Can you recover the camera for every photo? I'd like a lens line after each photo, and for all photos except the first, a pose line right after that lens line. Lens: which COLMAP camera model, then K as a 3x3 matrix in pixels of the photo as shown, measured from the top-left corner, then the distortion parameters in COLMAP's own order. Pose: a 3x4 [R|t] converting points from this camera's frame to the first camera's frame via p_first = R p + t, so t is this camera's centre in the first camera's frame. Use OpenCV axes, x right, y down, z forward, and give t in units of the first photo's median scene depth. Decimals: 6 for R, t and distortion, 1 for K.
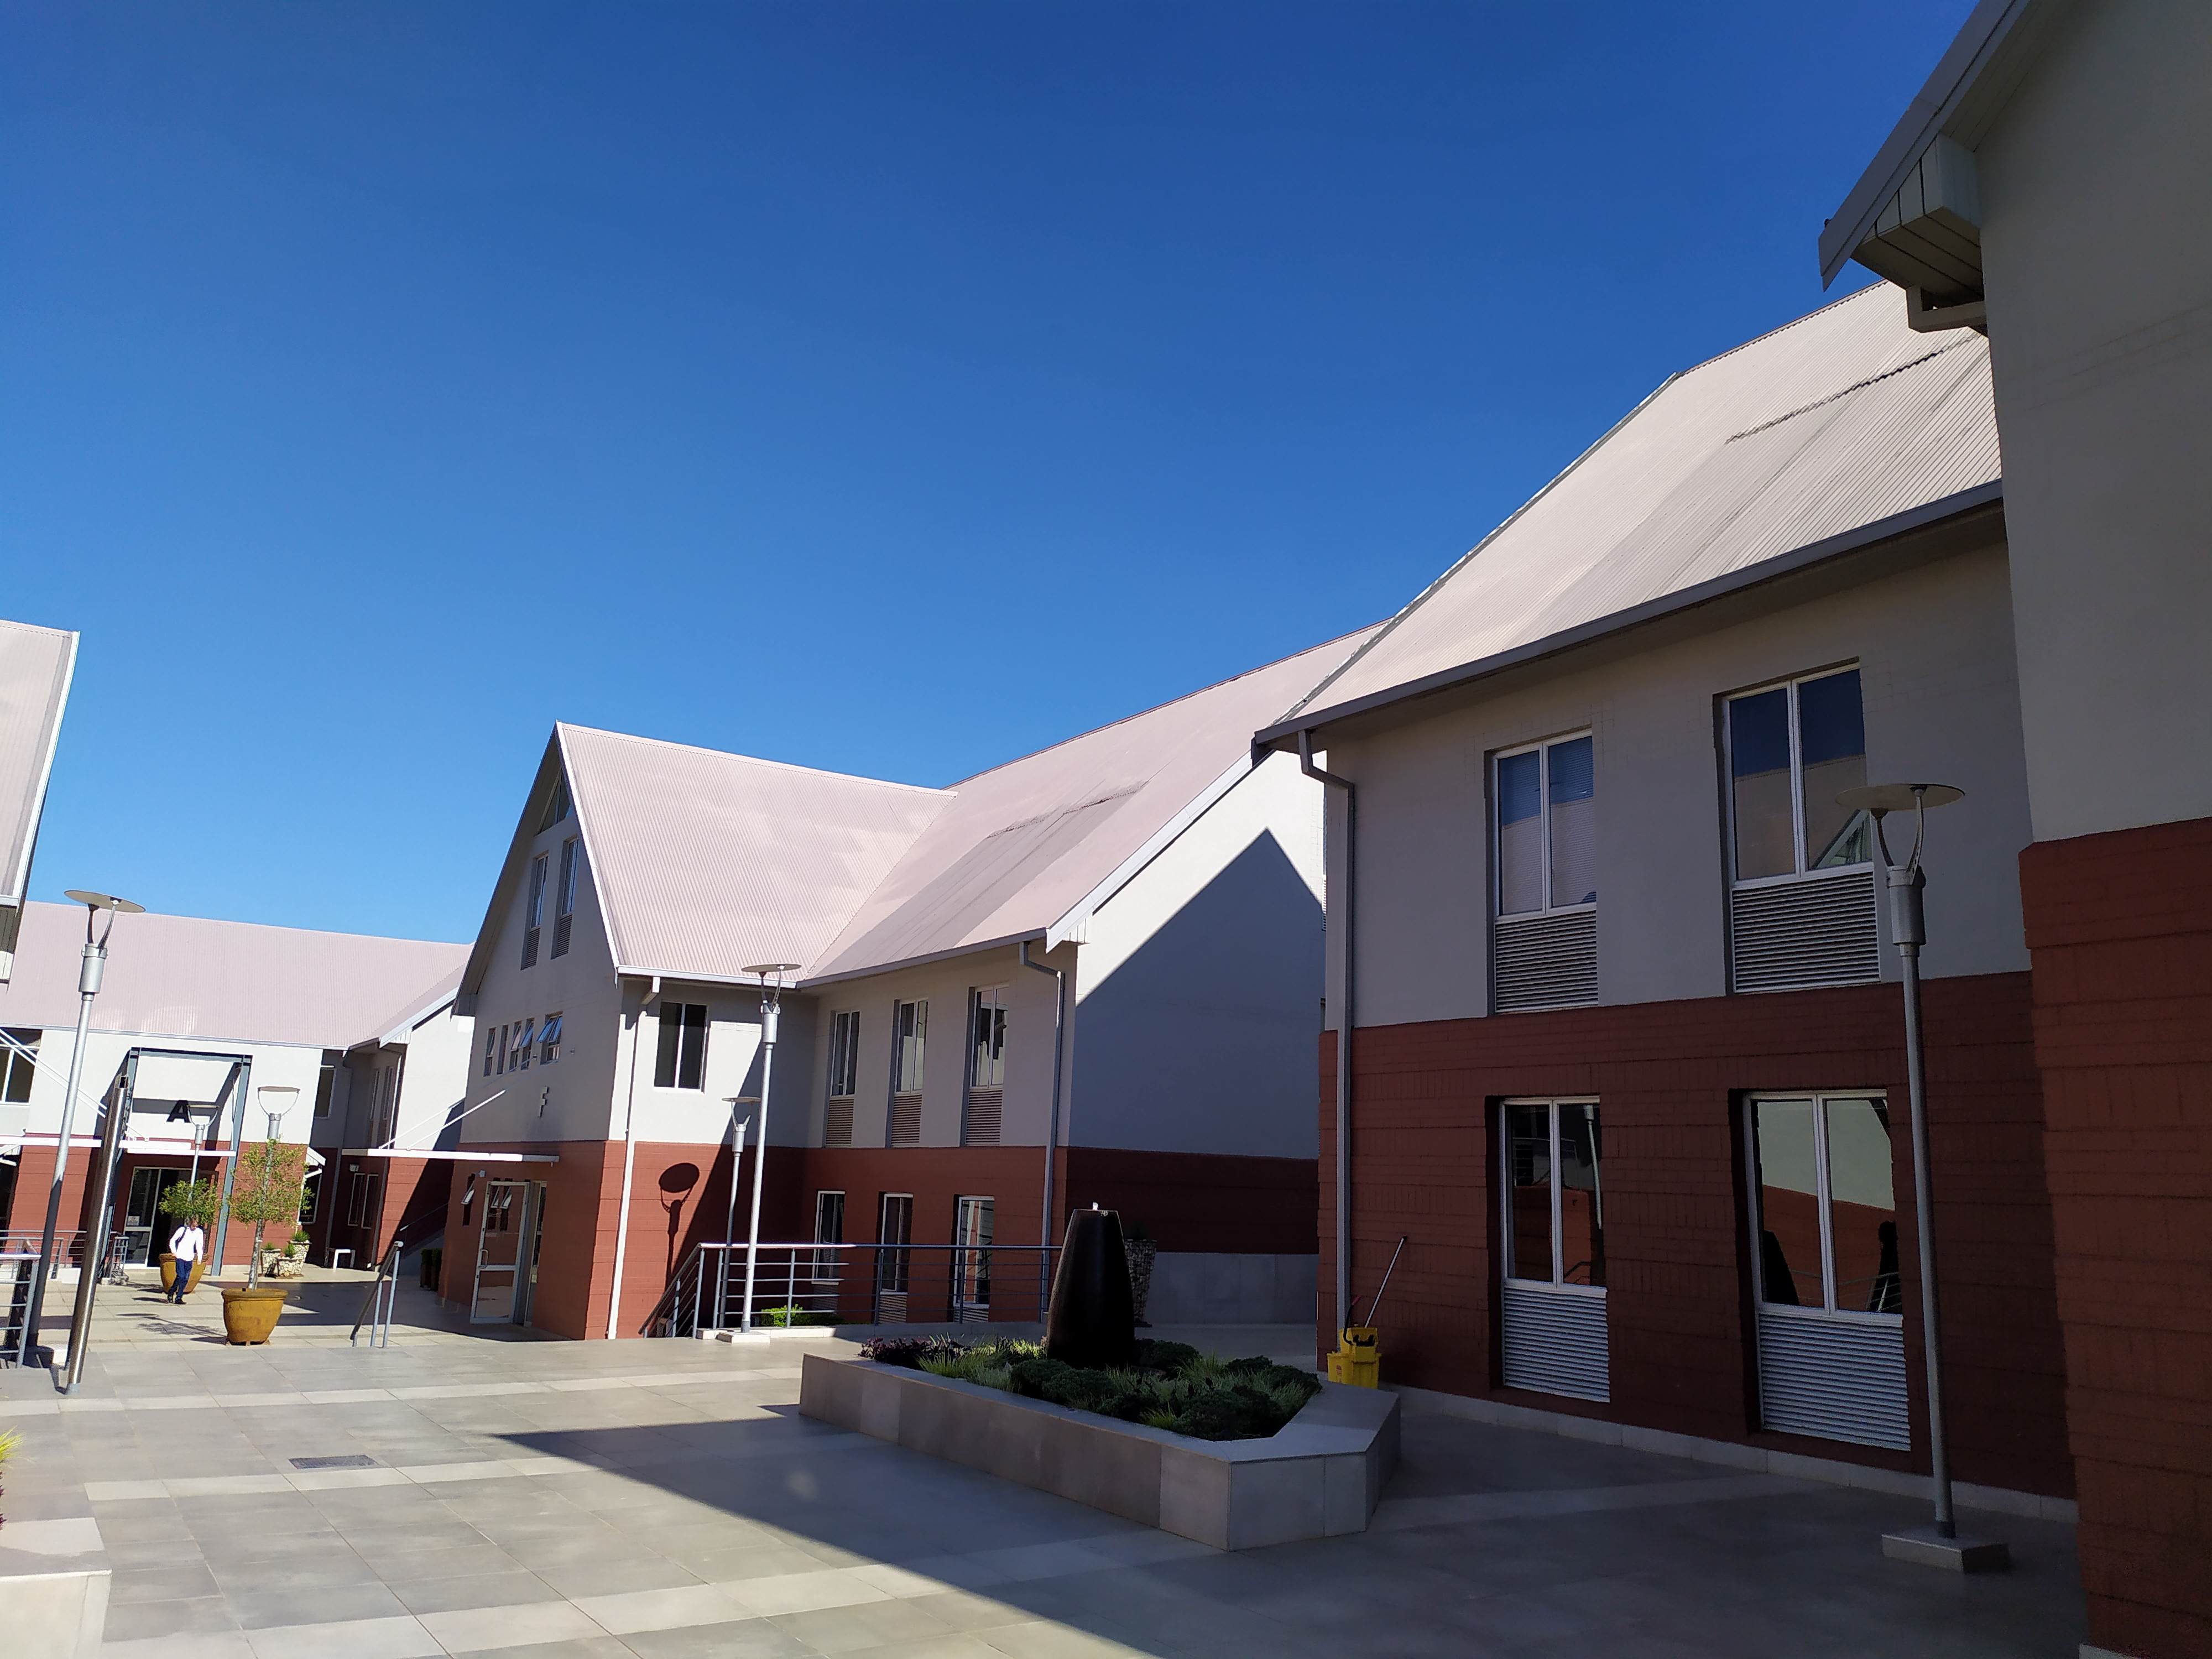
lens RADIAL K [[1643.6, 0, 1114.2], [0, 1643.6, 826.6], [0, 0, 1]] dist [0.072378, -0.092526]
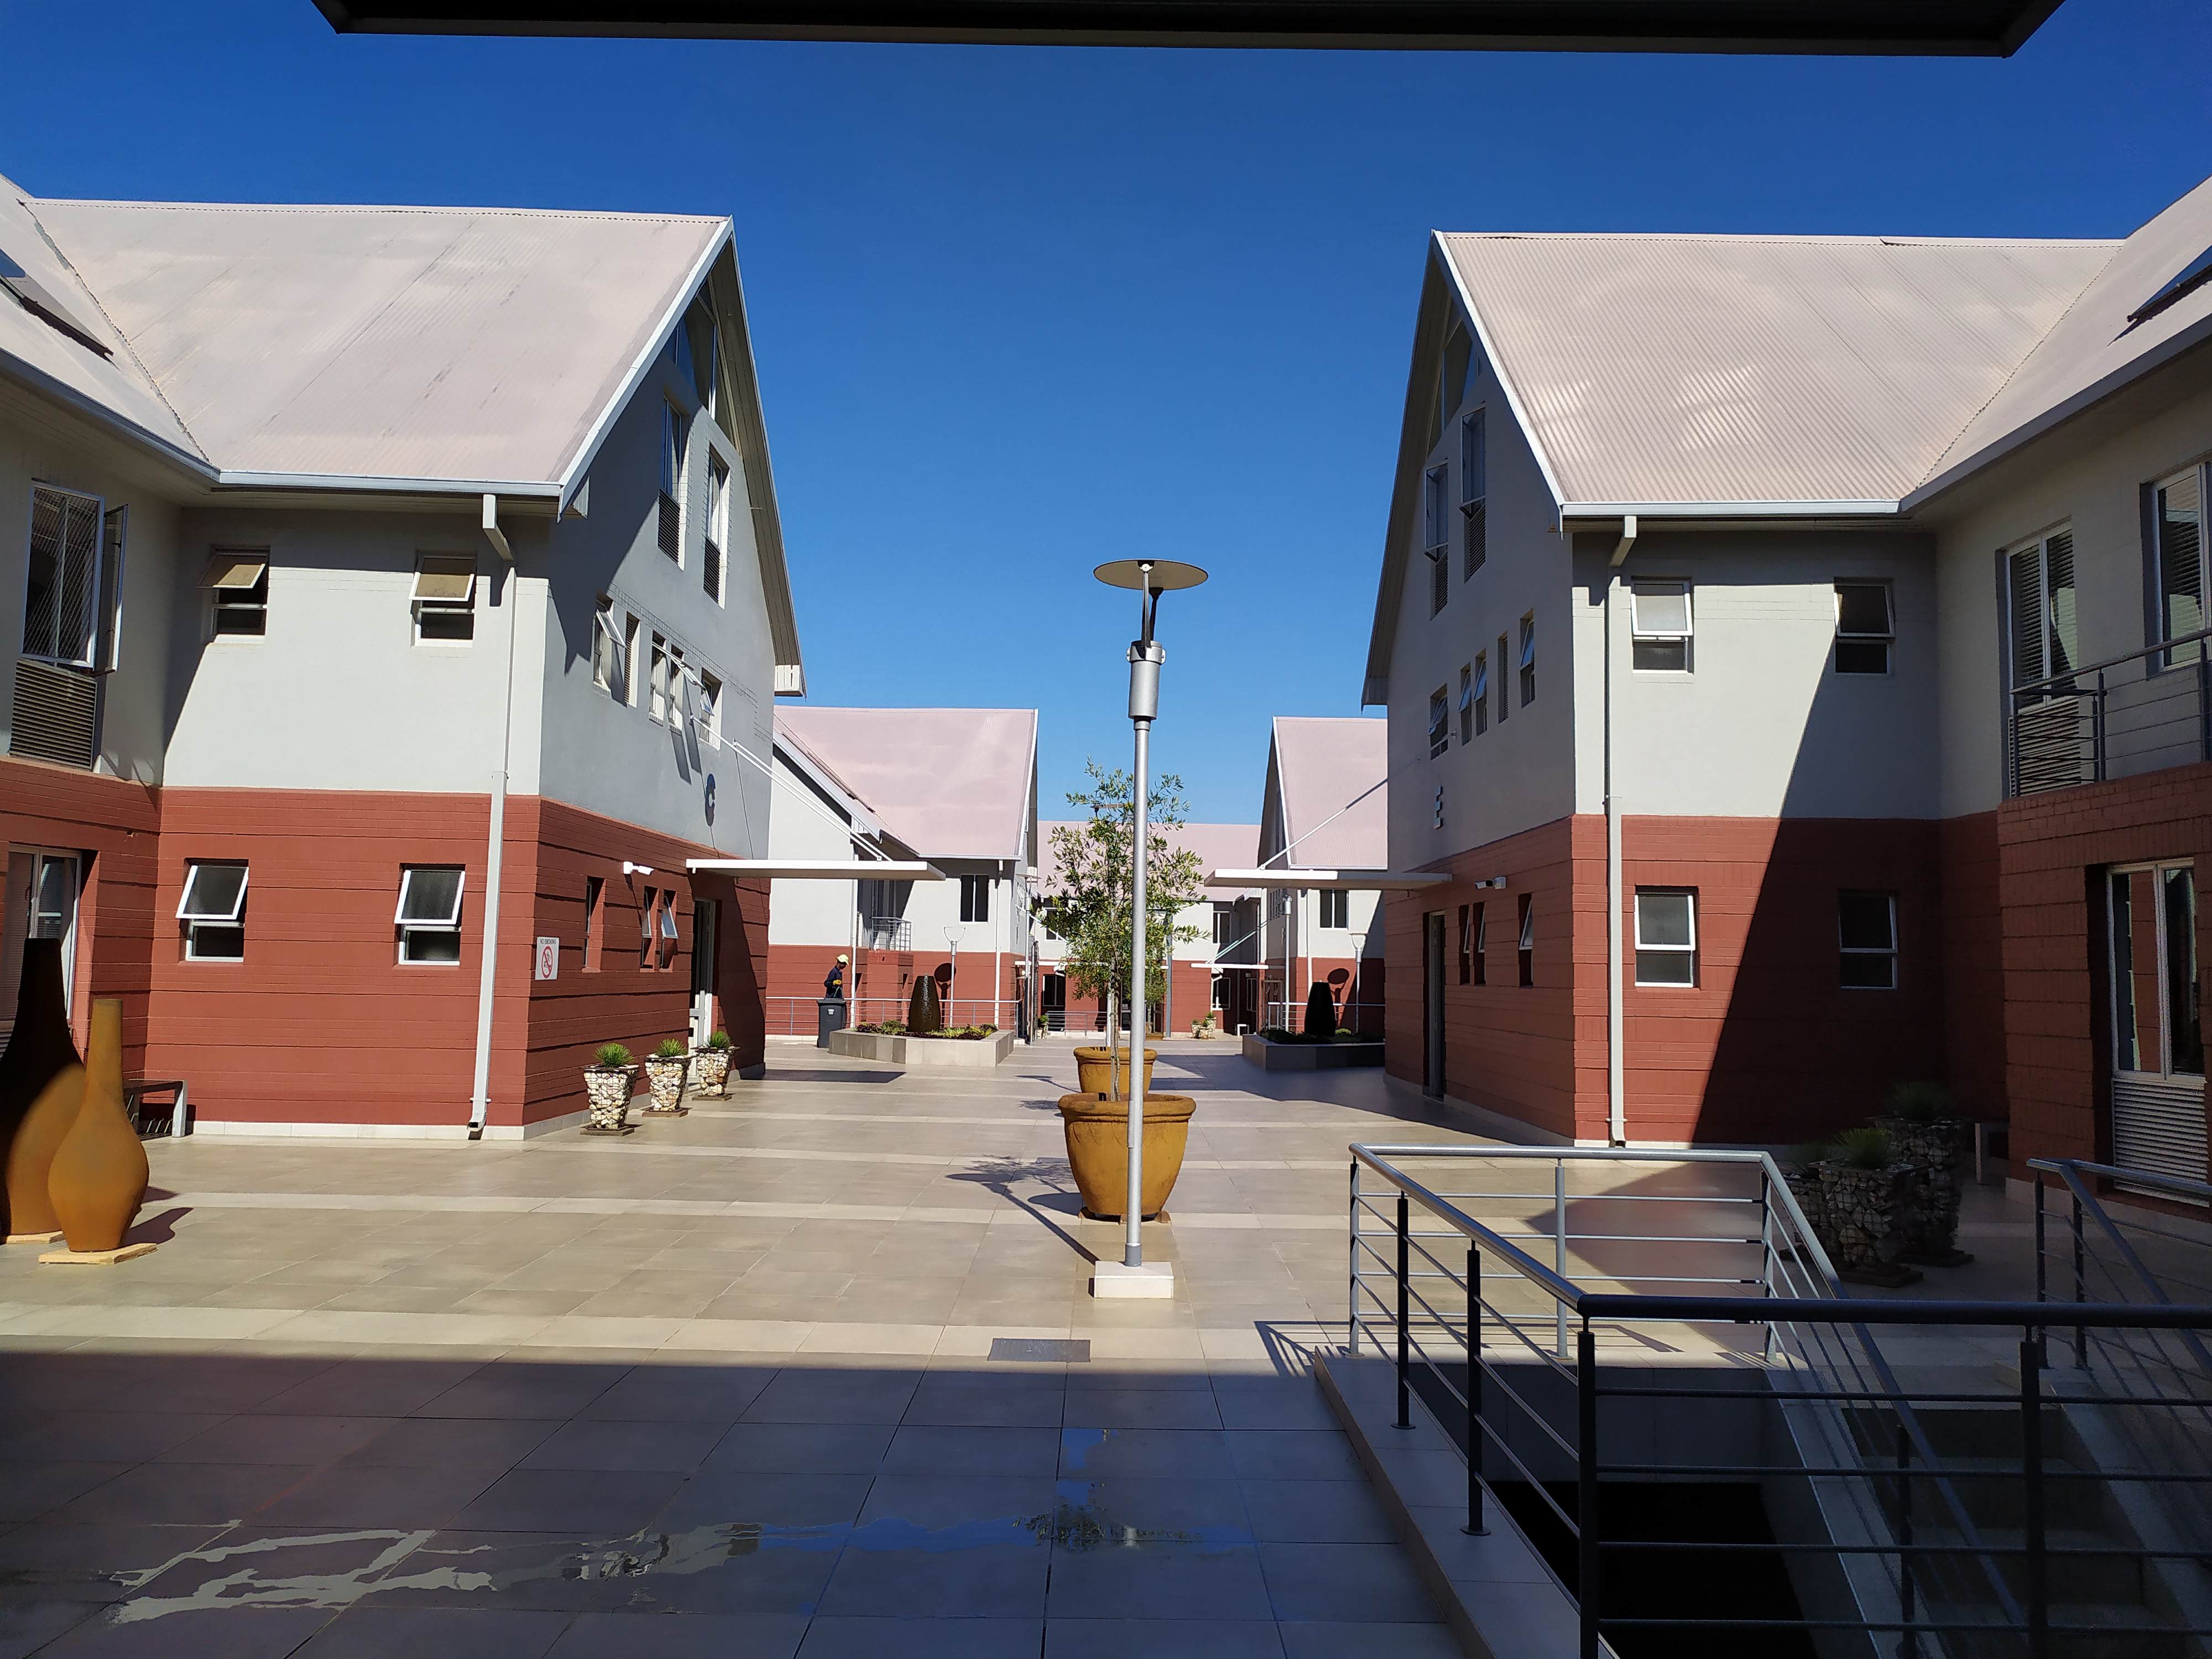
lens RADIAL K [[1643.6, 0, 1114.2], [0, 1643.6, 826.6], [0, 0, 1]] dist [0.072378, -0.092526]
pose [[0.835420, -0.068534, -0.545323, 0.452252], [0.129179, 0.988885, 0.073619, -0.099429], [0.534216, -0.131947, 0.834987, -0.533305]]
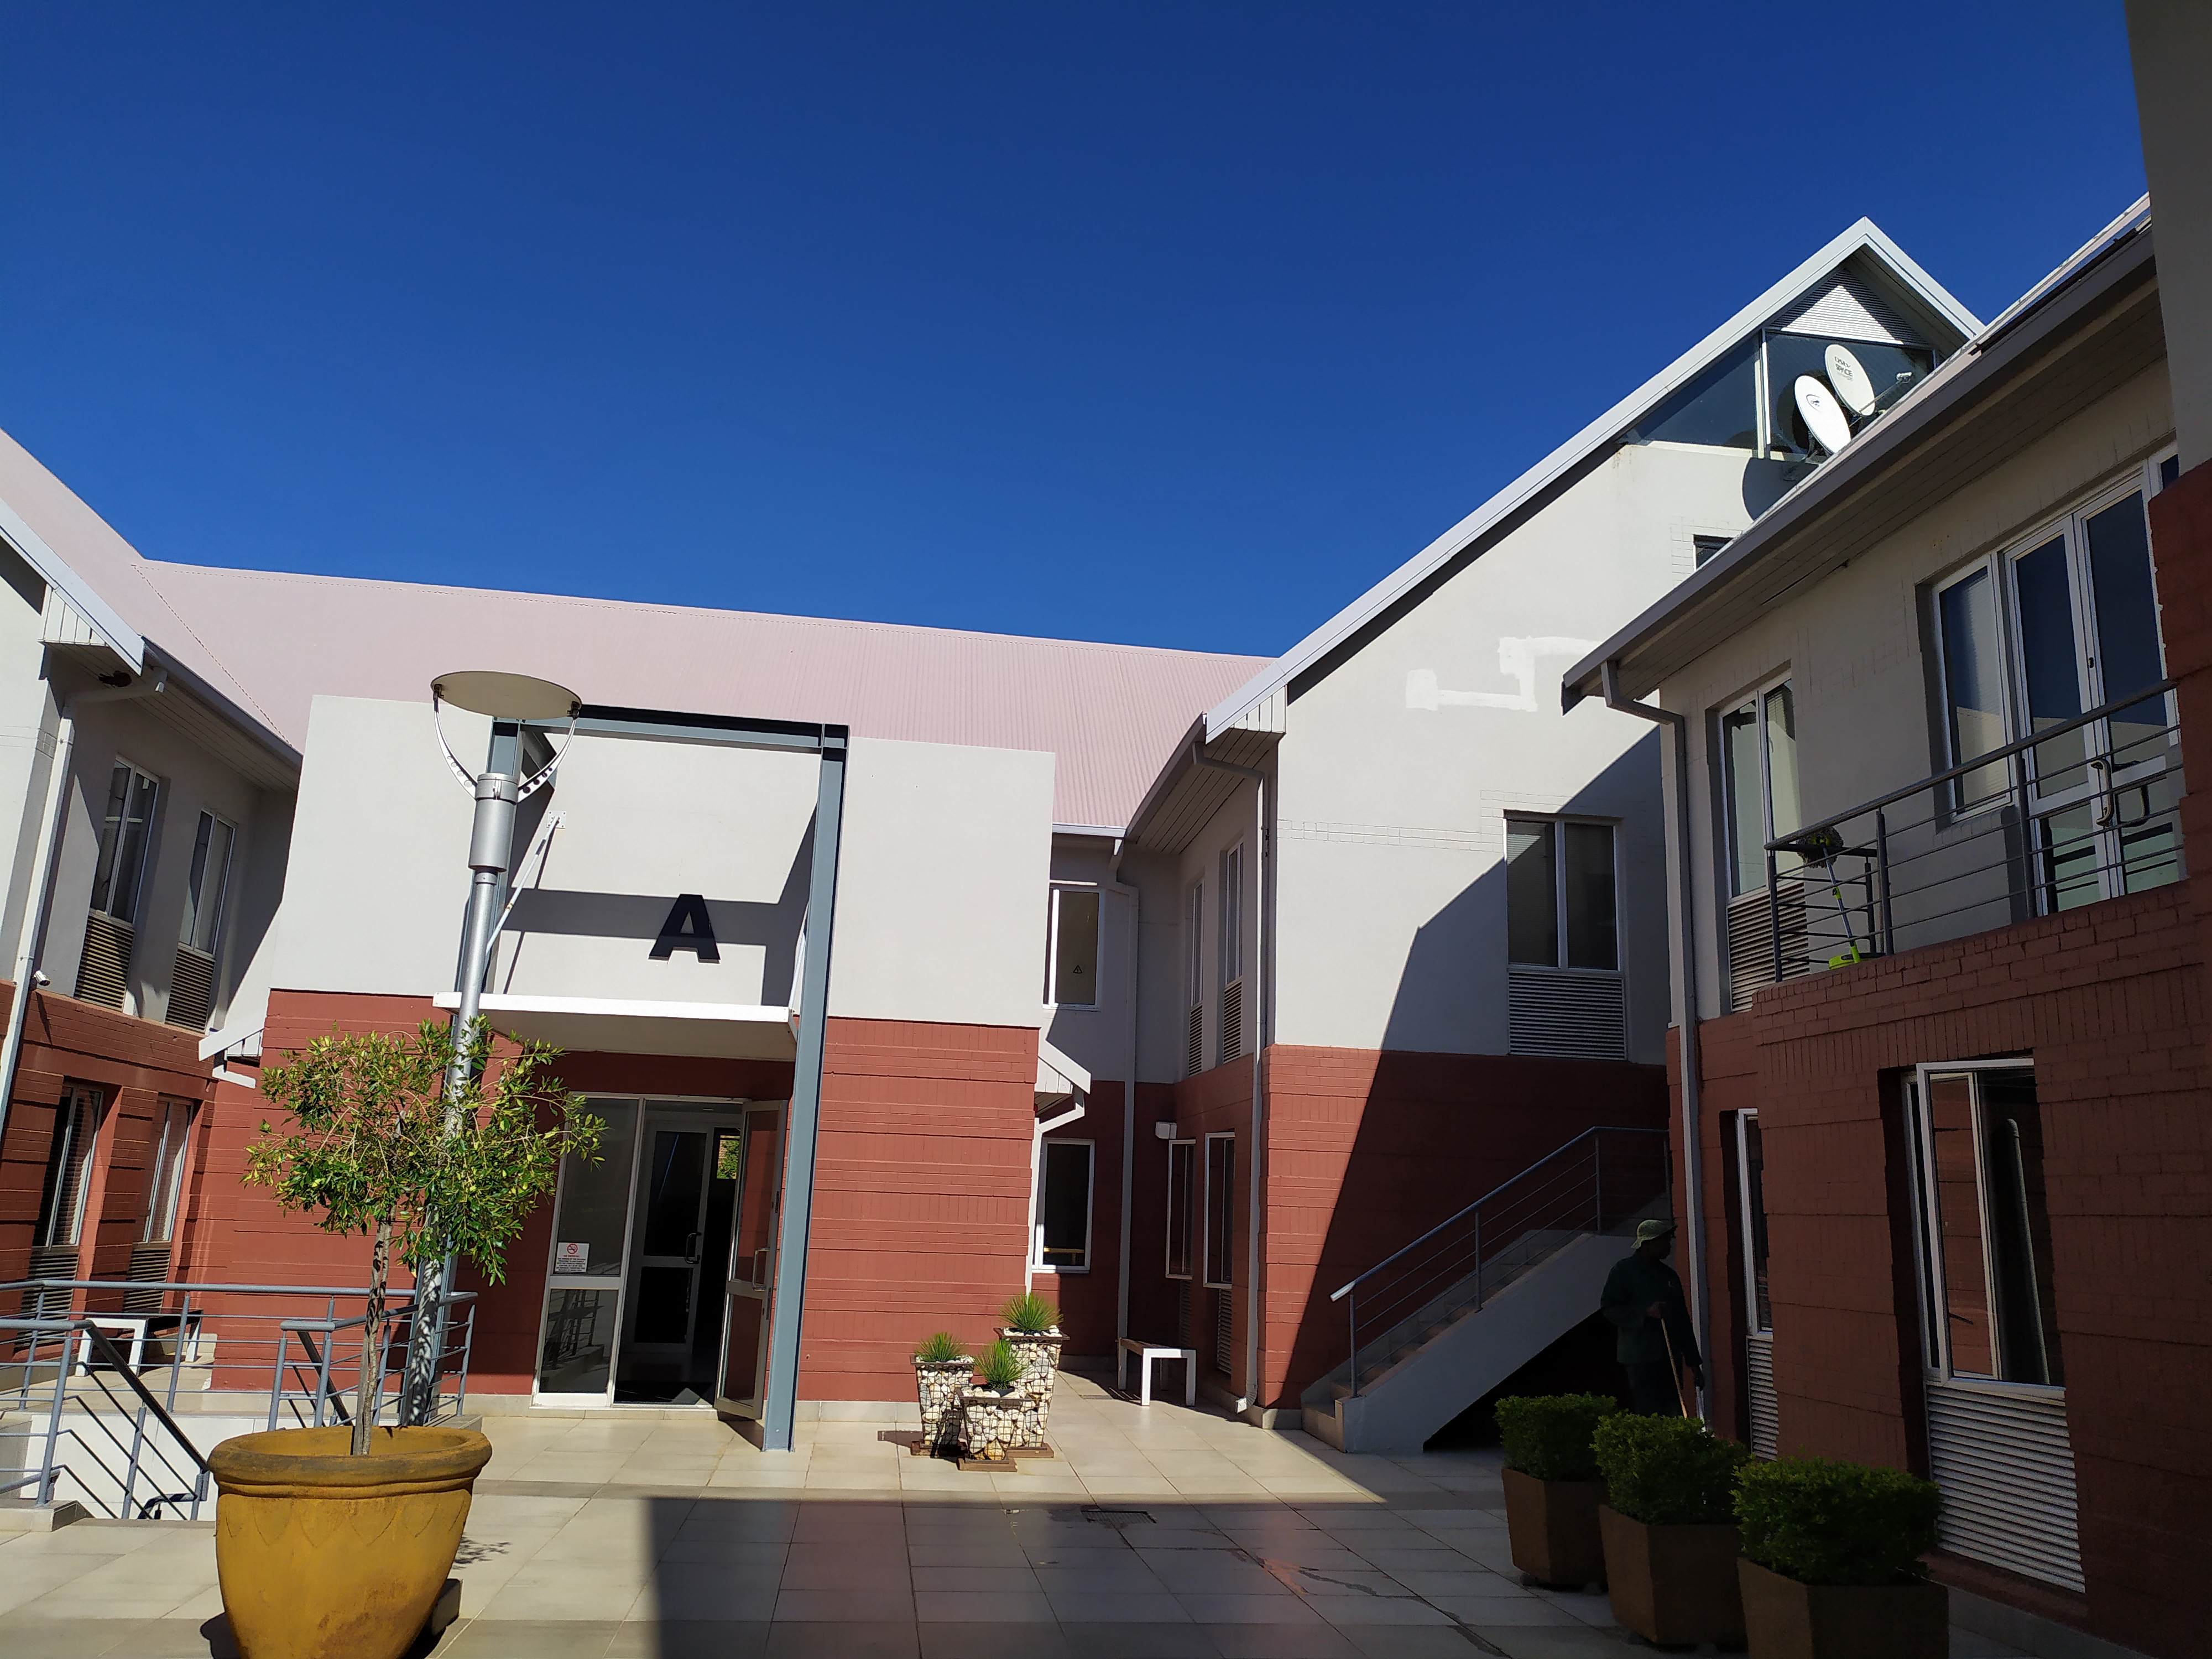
lens RADIAL K [[1643.6, 0, 1114.2], [0, 1643.6, 826.6], [0, 0, 1]] dist [0.072378, -0.092526]
pose [[0.904602, -0.100591, -0.414217, -0.454581], [0.087388, 0.994880, -0.050759, 0.231927], [0.417202, 0.009719, 0.908762, 0.972590]]
